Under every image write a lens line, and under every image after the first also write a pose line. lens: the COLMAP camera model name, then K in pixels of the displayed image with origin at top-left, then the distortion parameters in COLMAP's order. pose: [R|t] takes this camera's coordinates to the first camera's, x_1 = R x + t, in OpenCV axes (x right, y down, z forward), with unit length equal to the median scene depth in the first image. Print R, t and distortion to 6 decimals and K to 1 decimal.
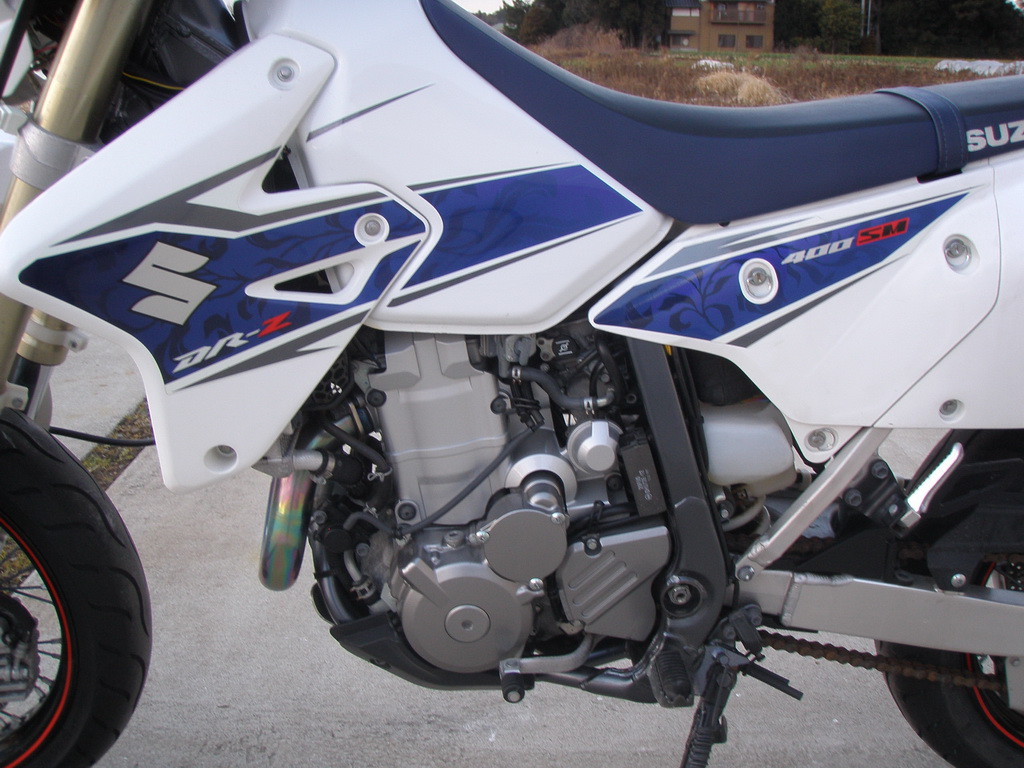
lens RADIAL K [[1147.1, 0, 508.5], [0, 1147.1, 404.9], [0, 0, 1]] dist [-0.212729, 0.212888]
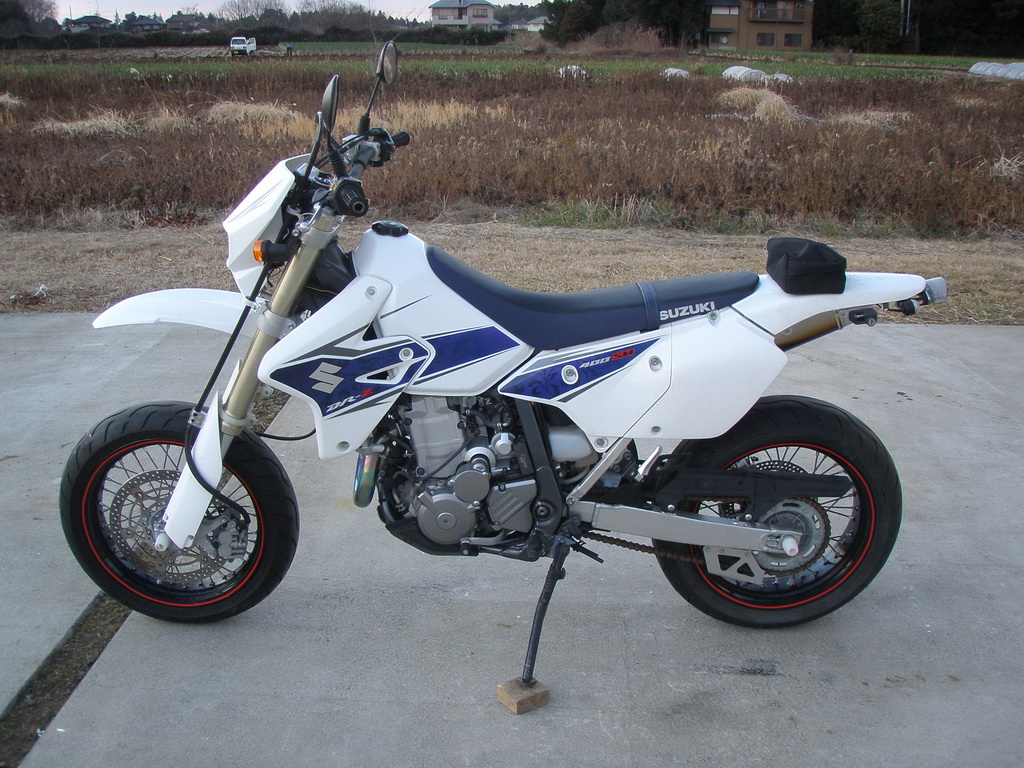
lens RADIAL K [[1147.1, 0, 508.5], [0, 1147.1, 404.9], [0, 0, 1]] dist [-0.212729, 0.212888]
pose [[0.999367, 0.013074, -0.033083, 0.160897], [-0.012851, 0.999893, 0.006959, -0.057324], [0.033171, -0.006530, 0.999428, -1.283065]]
